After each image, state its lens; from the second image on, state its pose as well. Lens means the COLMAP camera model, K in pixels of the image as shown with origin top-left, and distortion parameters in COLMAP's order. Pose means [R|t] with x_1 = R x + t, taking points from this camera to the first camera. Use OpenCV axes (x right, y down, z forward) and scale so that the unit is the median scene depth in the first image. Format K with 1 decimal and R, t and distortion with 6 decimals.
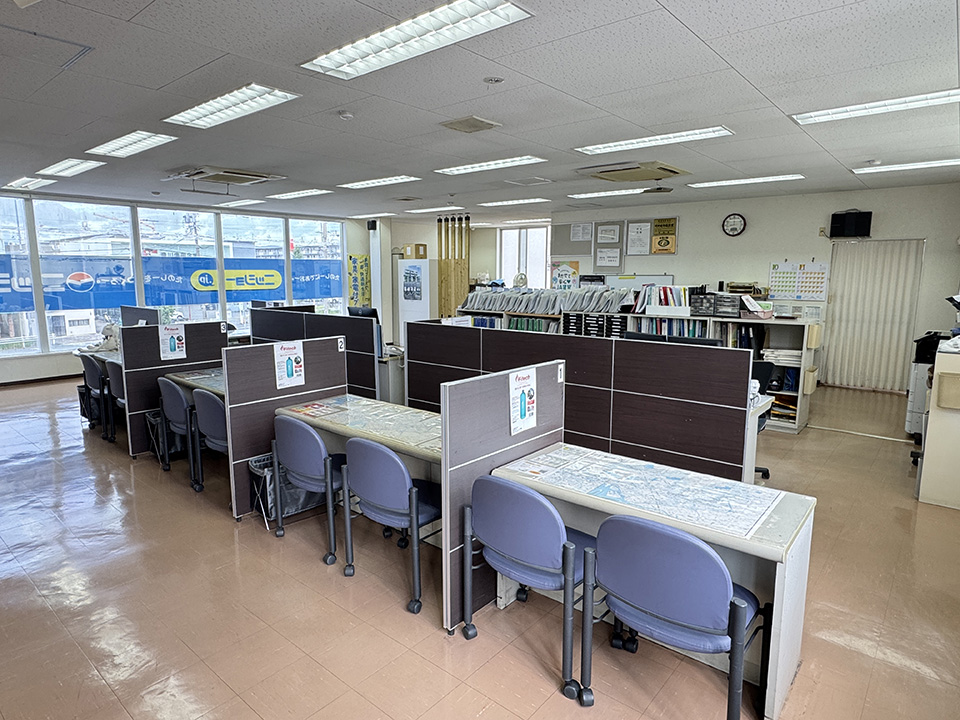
lens RADIAL K [[573.4, 0, 477.1], [0, 573.4, 358.9], [0, 0, 1]] dist [-0.008379, -0.000565]
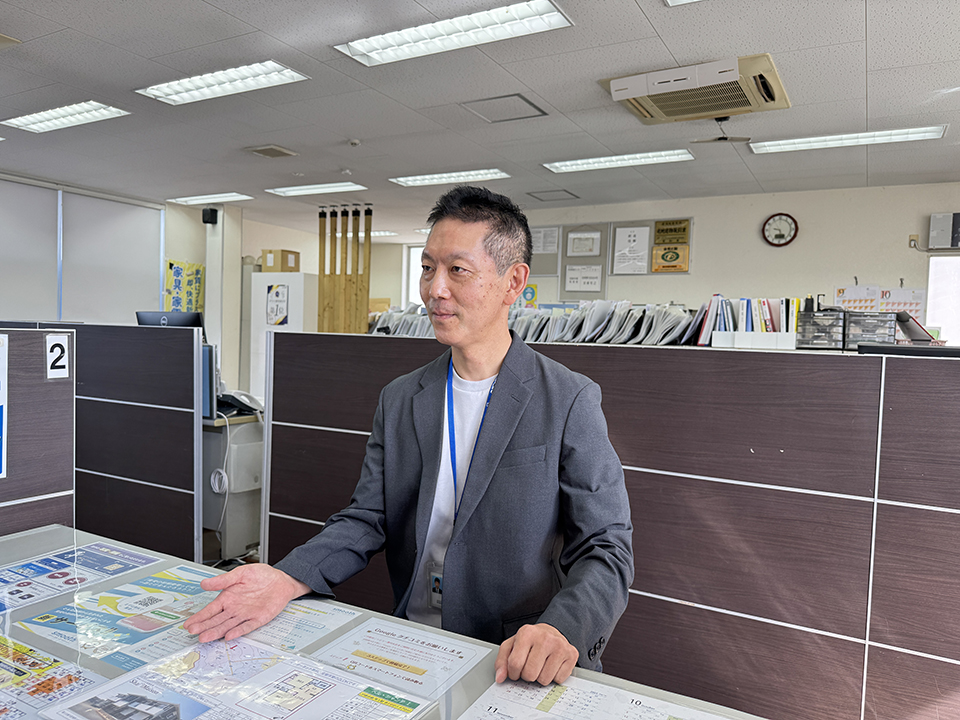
lens RADIAL K [[687.0, 0, 487.4], [0, 687.0, 364.2], [0, 0, 1]] dist [0.013417, -0.017415]
pose [[0.979869, 0.020758, 0.198558, -0.039883], [0.000651, 0.994243, -0.107151, 0.008045], [-0.199639, 0.105123, 0.974214, 0.273229]]
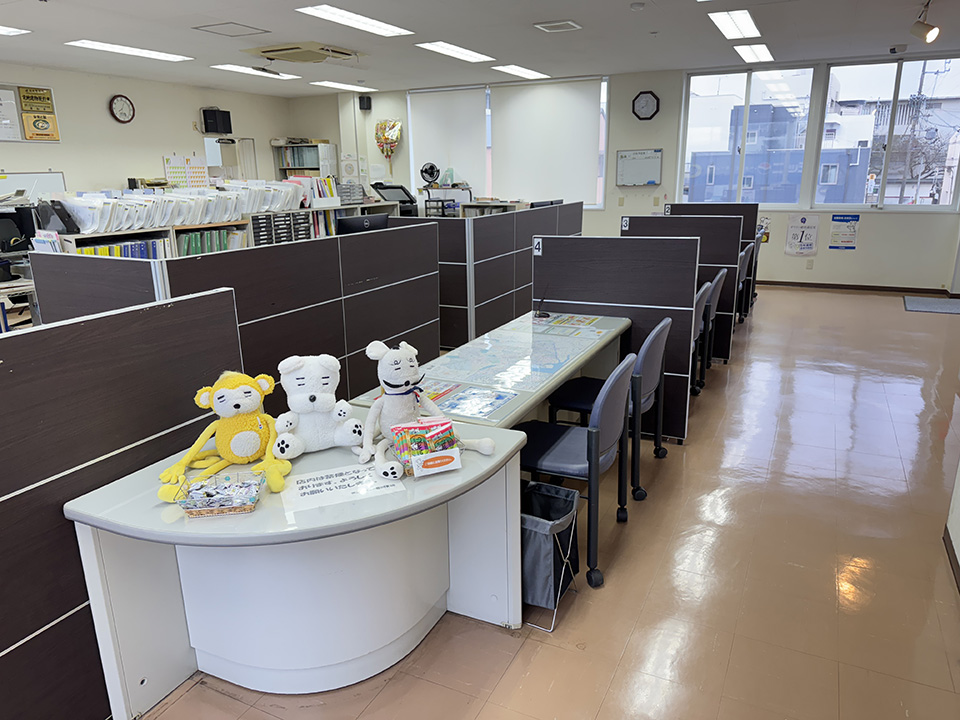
lens RADIAL K [[687.0, 0, 480.4], [0, 687.0, 360.5], [0, 0, 1]] dist [0.013417, -0.017415]
pose [[-0.242321, -0.258346, 0.935167, -0.657815], [0.159852, 0.940091, 0.301127, -0.098575], [-0.956937, 0.222458, -0.186507, 0.702966]]
